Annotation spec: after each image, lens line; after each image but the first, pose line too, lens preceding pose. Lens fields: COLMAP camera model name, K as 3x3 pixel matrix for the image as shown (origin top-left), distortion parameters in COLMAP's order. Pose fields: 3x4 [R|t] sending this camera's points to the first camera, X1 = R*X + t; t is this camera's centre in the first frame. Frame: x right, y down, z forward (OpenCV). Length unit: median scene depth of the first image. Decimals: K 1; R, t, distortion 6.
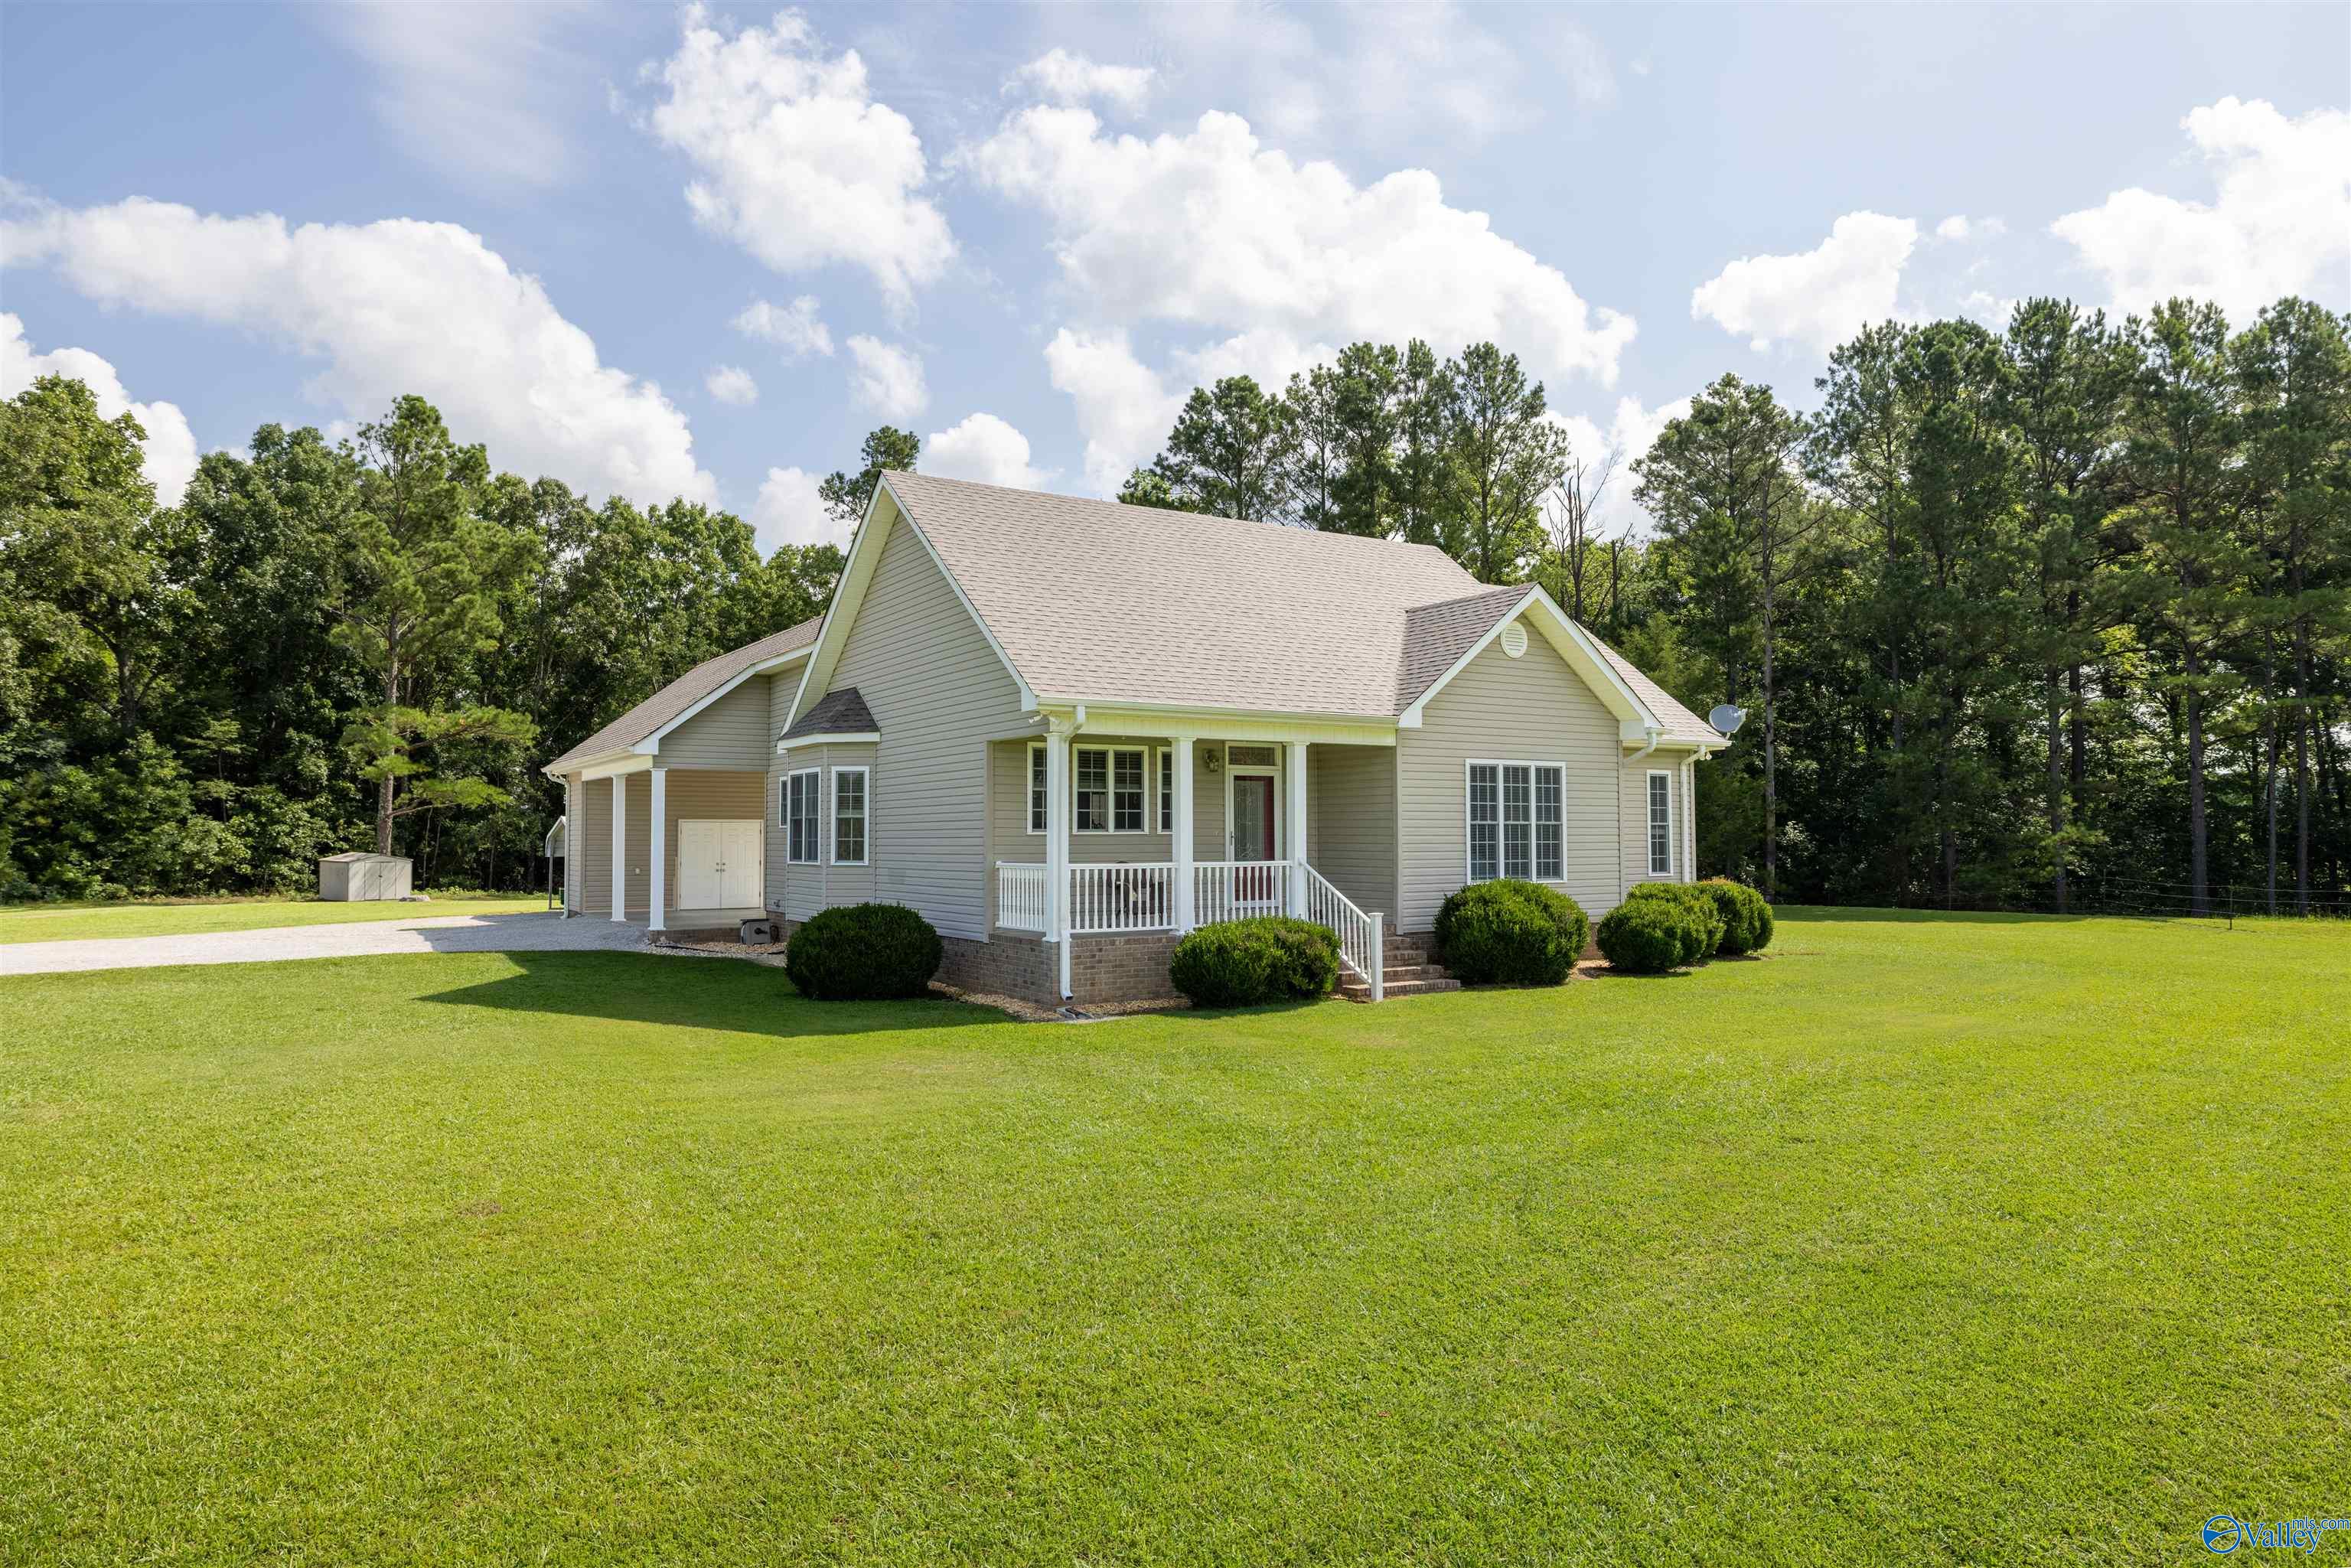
lens RADIAL K [[1381.4, 0, 1175.5], [0, 1381.4, 784.0], [0, 0, 1]] dist [0.017250, 0.000166]
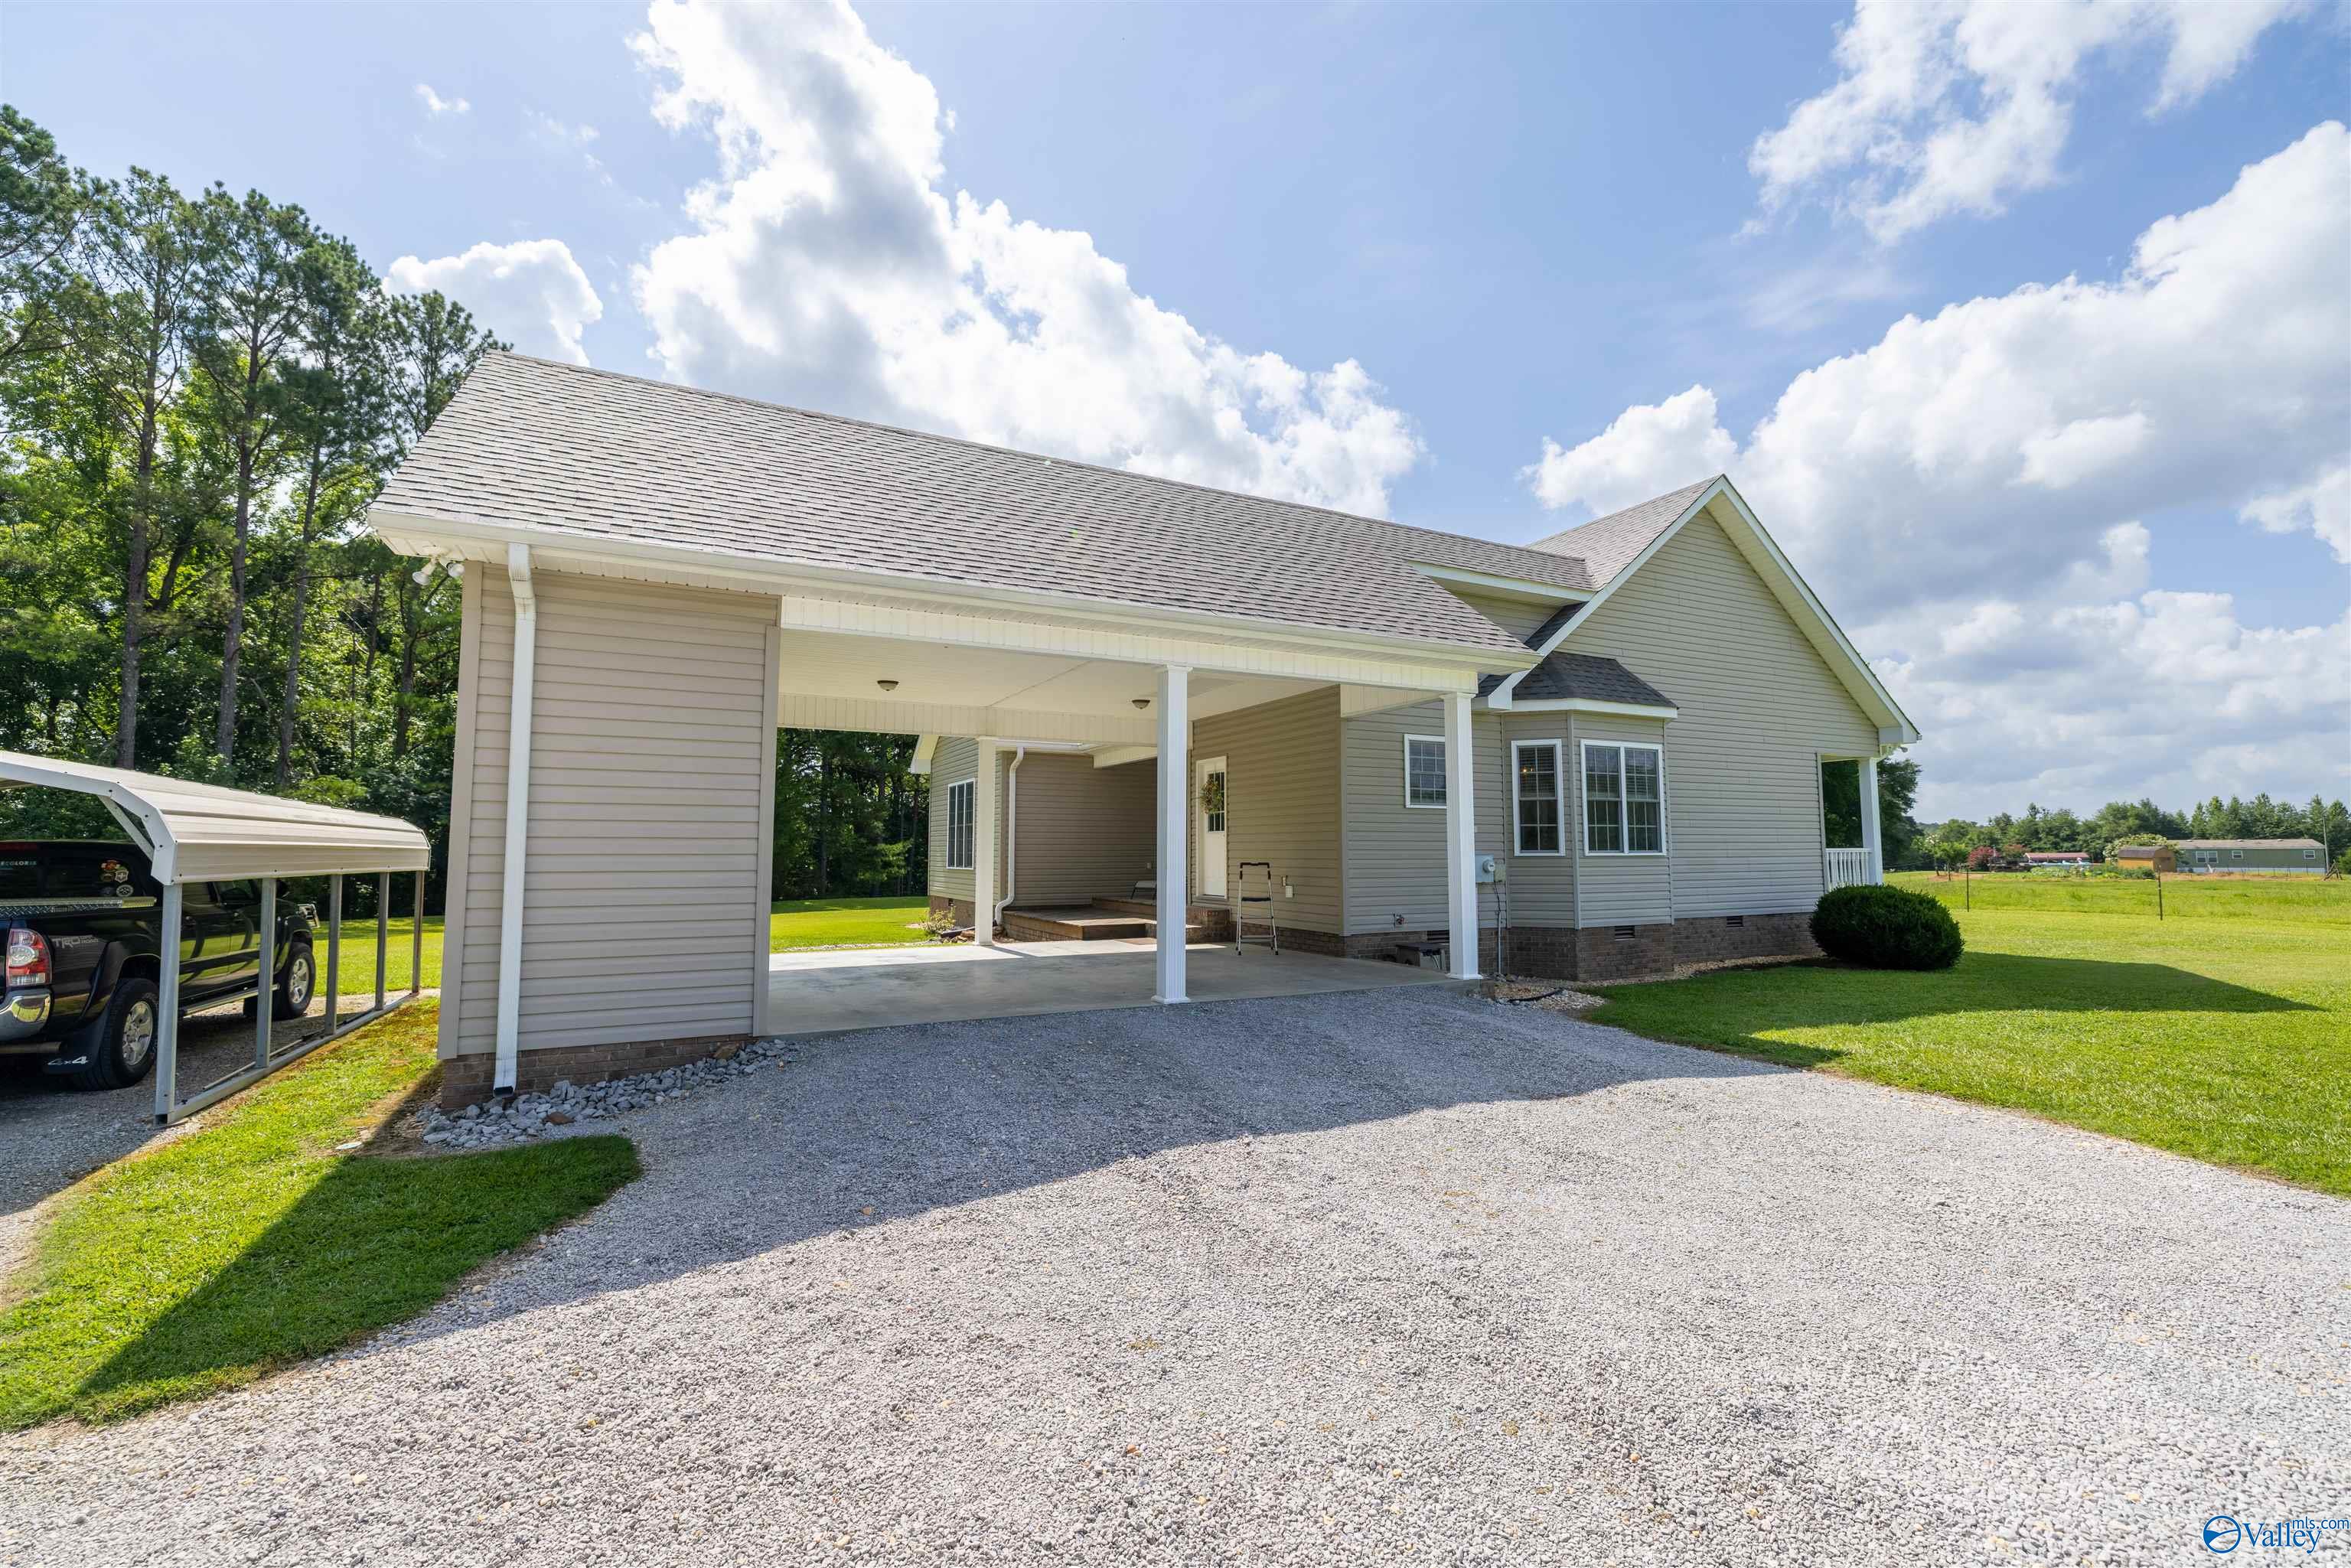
lens RADIAL K [[1017.6, 0, 1206.7], [0, 1017.6, 770.9], [0, 0, 1]] dist [-0.001810, -0.000079]
pose [[-0.065659, -0.079945, -0.994634, 1.197796], [0.034179, 0.996020, -0.082312, 0.063167], [0.997257, -0.039400, -0.062666, 1.258535]]
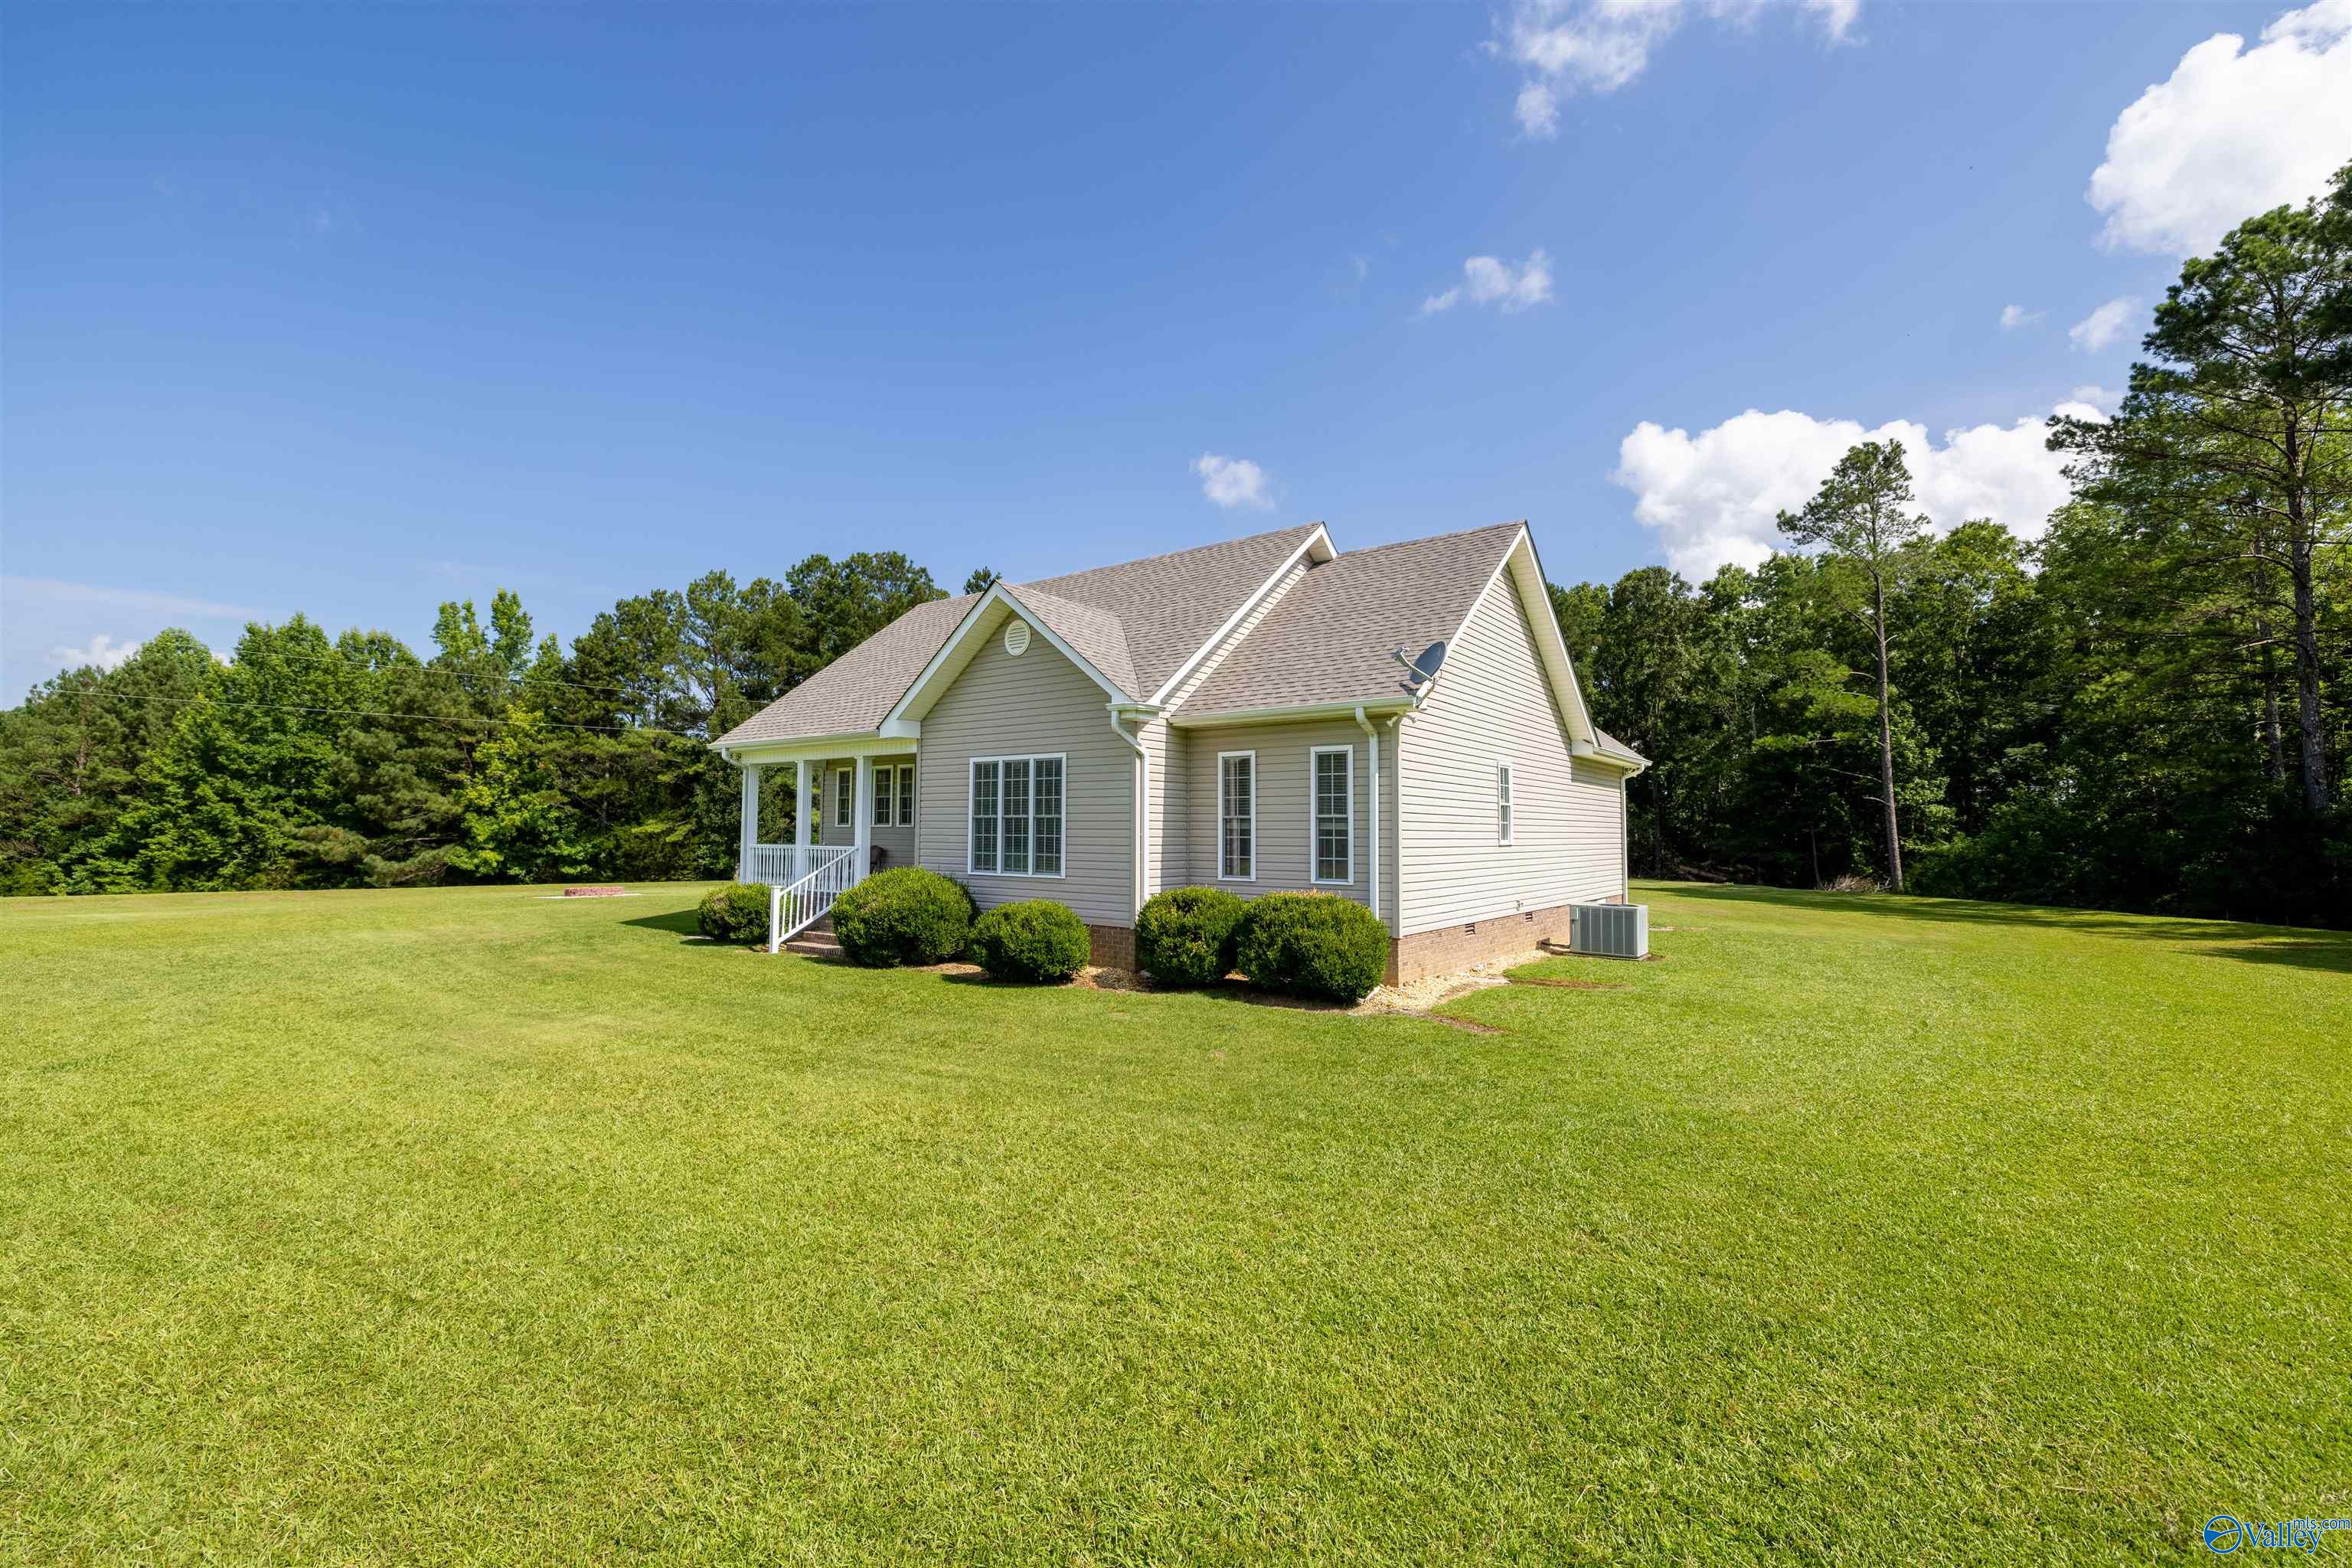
lens RADIAL K [[988.5, 0, 1176.0], [0, 988.5, 784.0], [0, 0, 1]] dist [0.000135, -0.000238]
pose [[0.360065, -0.040359, -0.932054, 0.930262], [0.026661, 0.999101, -0.032963, 0.029957], [0.932546, -0.012980, 0.360818, 0.813204]]
